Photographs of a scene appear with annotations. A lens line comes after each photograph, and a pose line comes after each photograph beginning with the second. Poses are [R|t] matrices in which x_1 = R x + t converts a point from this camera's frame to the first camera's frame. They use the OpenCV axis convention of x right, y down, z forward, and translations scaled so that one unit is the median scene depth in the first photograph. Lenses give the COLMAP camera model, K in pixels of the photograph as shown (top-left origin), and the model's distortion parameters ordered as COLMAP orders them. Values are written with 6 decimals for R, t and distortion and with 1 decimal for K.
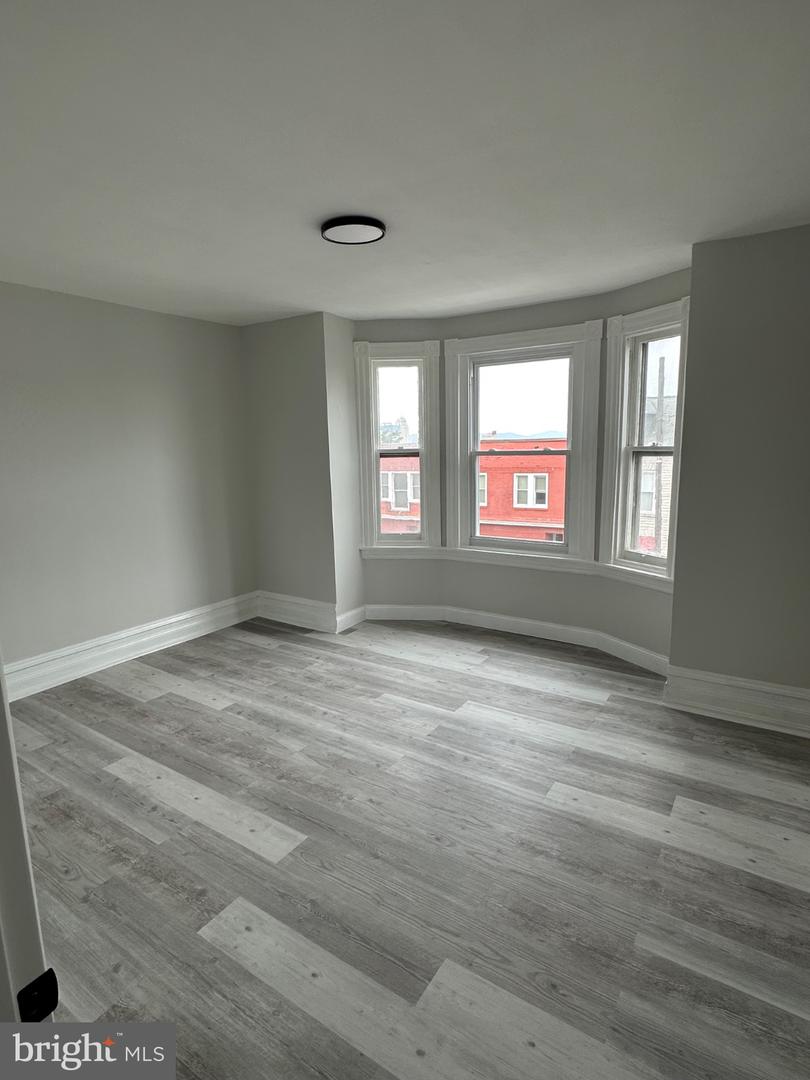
lens RADIAL K [[575.4, 0, 403.8], [0, 575.4, 538.1], [0, 0, 1]] dist [0.000706, 0.001297]
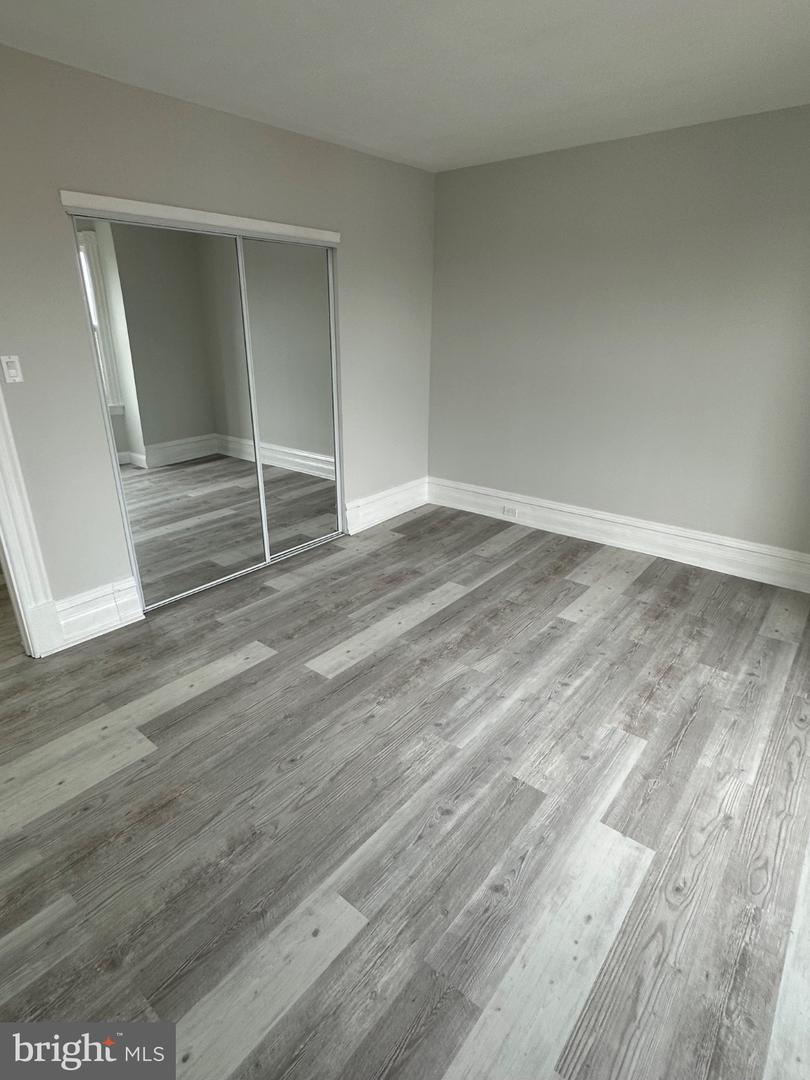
lens RADIAL K [[575.4, 0, 413.8], [0, 575.4, 540.1], [0, 0, 1]] dist [0.000706, 0.001297]
pose [[-0.109121, 0.373755, -0.921086, 0.526385], [-0.160716, 0.907794, 0.387402, -0.140404], [0.980950, 0.190307, -0.038991, 0.789790]]
